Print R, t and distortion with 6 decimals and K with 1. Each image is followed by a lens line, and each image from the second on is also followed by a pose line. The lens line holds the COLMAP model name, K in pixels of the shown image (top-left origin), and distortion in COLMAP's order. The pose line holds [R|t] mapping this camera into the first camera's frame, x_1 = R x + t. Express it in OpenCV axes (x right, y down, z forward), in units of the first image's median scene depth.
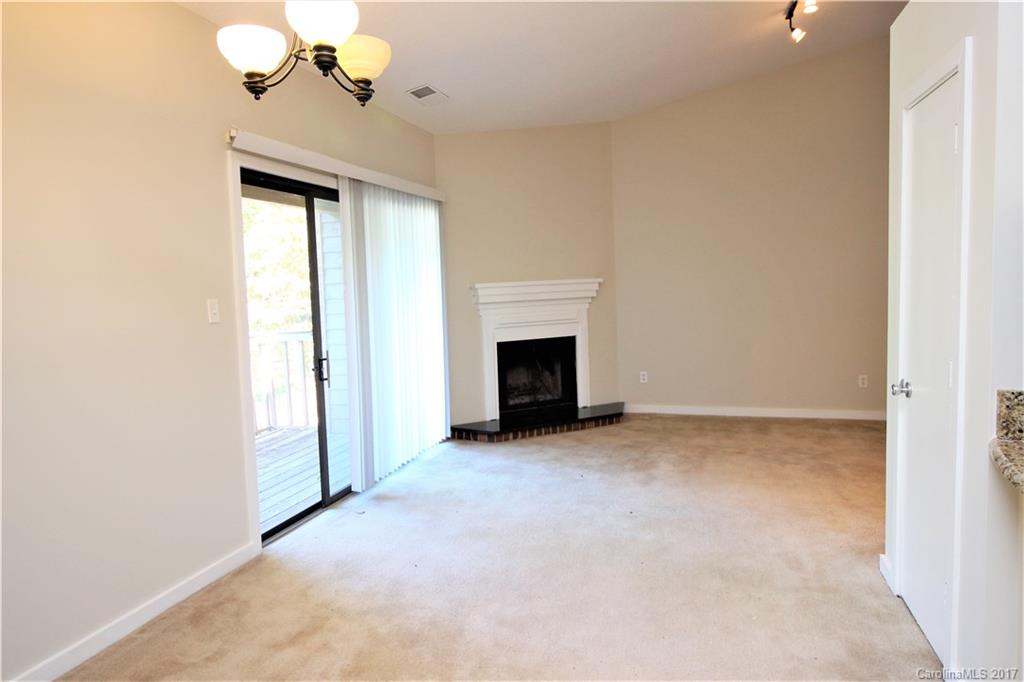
lens RADIAL K [[680.0, 0, 509.6], [0, 680.0, 323.5], [0, 0, 1]] dist [0.003539, -0.002646]
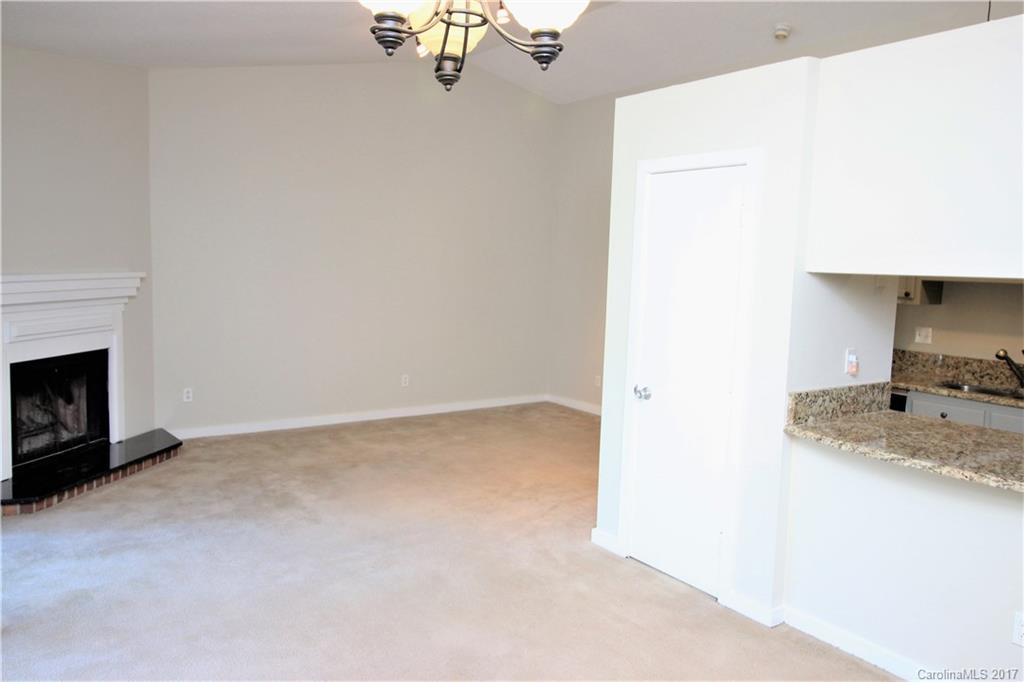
lens RADIAL K [[731.9, 0, 511.1], [0, 731.9, 319.7], [0, 0, 1]] dist [0.008520, -0.003450]
pose [[0.617301, -0.007848, 0.786688, -0.274736], [0.003202, 0.999967, 0.007462, -0.018082], [-0.786720, -0.002087, 0.617306, 0.164899]]
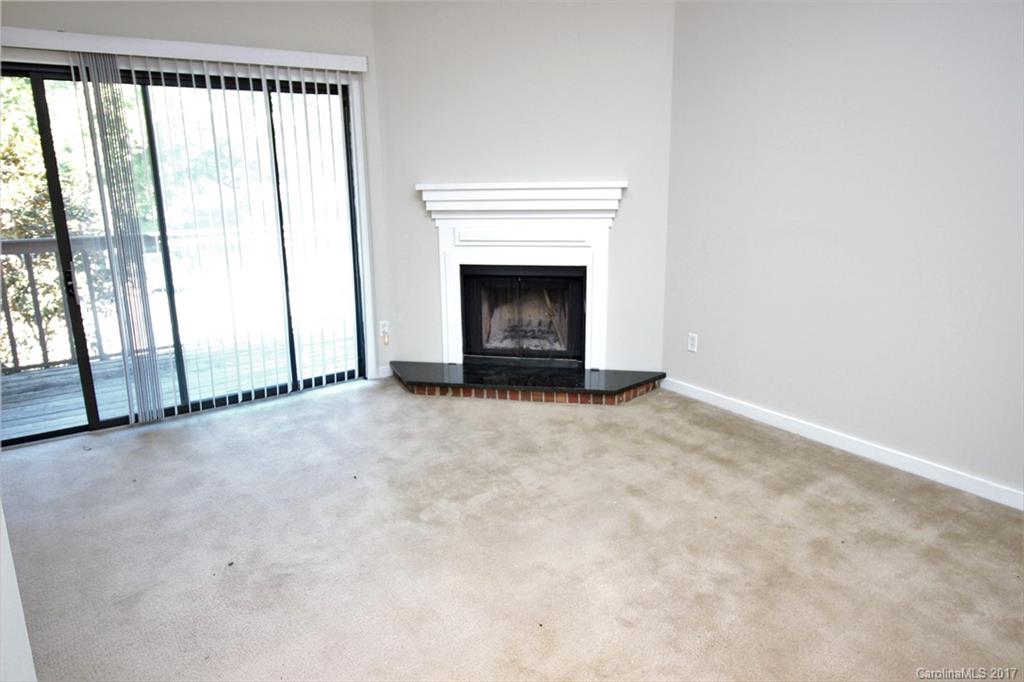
lens RADIAL K [[680.0, 0, 509.6], [0, 680.0, 323.5], [0, 0, 1]] dist [0.003539, -0.002646]
pose [[0.790273, 0.161353, -0.591130, 0.468314], [-0.054841, 0.979461, 0.194035, -0.055635], [0.610296, -0.120922, 0.782890, 0.433131]]
